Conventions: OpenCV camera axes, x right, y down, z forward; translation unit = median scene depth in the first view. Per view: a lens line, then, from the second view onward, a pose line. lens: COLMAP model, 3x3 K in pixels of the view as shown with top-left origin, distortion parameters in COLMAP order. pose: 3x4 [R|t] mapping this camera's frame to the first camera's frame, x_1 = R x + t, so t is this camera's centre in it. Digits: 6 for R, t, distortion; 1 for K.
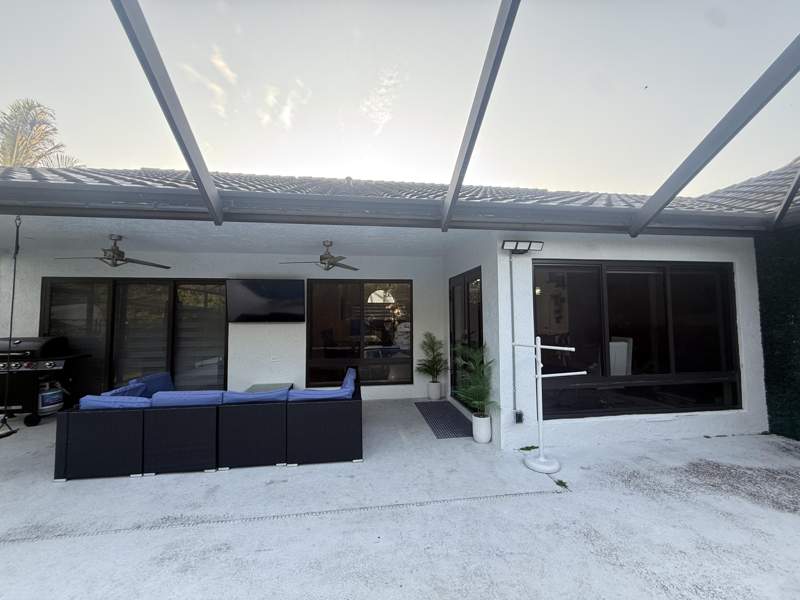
lens RADIAL K [[318.8, 0, 399.7], [0, 318.8, 299.4], [0, 0, 1]] dist [-0.000629, -0.000383]
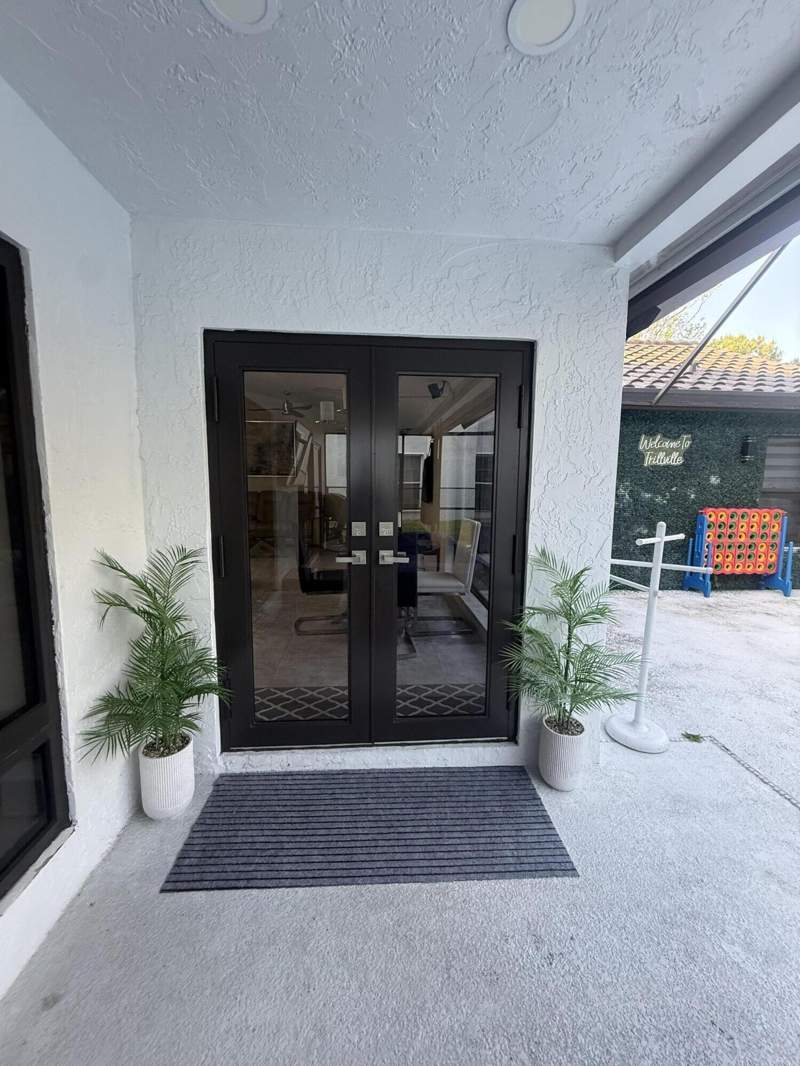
lens RADIAL K [[424.8, 0, 395.8], [0, 424.8, 530.6], [0, 0, 1]] dist [-0.000629, -0.000383]
pose [[0.075244, -0.112263, 0.990826, -0.344992], [-0.061853, 0.991204, 0.117003, 0.082481], [-0.995245, -0.070090, 0.067638, 1.500044]]
